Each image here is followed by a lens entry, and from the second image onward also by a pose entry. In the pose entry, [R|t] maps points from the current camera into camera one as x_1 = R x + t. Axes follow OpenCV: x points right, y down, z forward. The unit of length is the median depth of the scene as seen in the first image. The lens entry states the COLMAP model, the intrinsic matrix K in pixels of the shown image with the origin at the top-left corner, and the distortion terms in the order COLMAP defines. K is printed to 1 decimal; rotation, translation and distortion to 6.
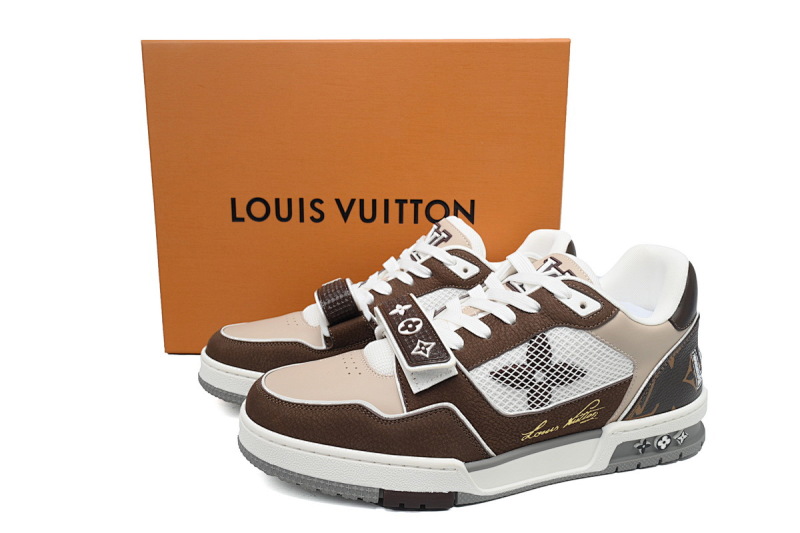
lens RADIAL K [[624.2, 0, 400.0], [0, 624.2, 266.5], [0, 0, 1]] dist [-0.004173, -0.000002]
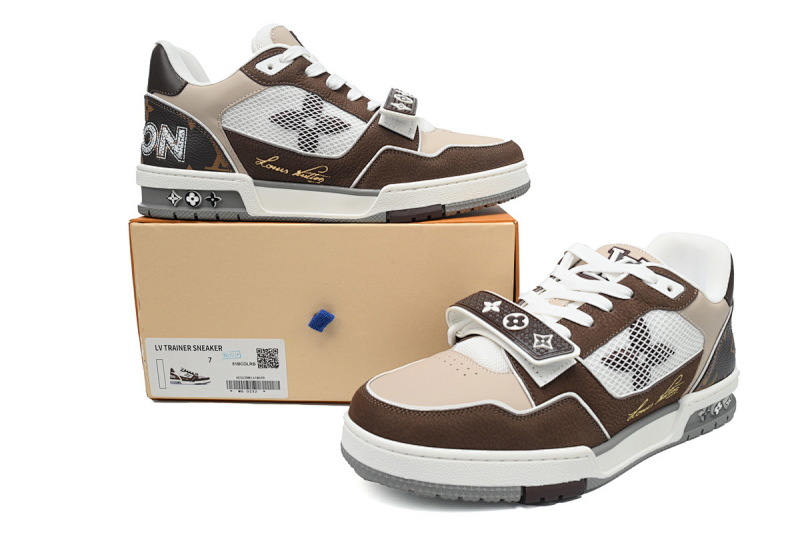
lens RADIAL K [[624.2, 0, 400.0], [0, 624.2, 266.5], [0, 0, 1]] dist [-0.004173, -0.000002]
pose [[0.960216, -0.056249, 0.273536, -0.451680], [0.059268, 0.998238, -0.002779, -0.000377], [-0.272898, 0.018881, 0.961858, 0.091483]]
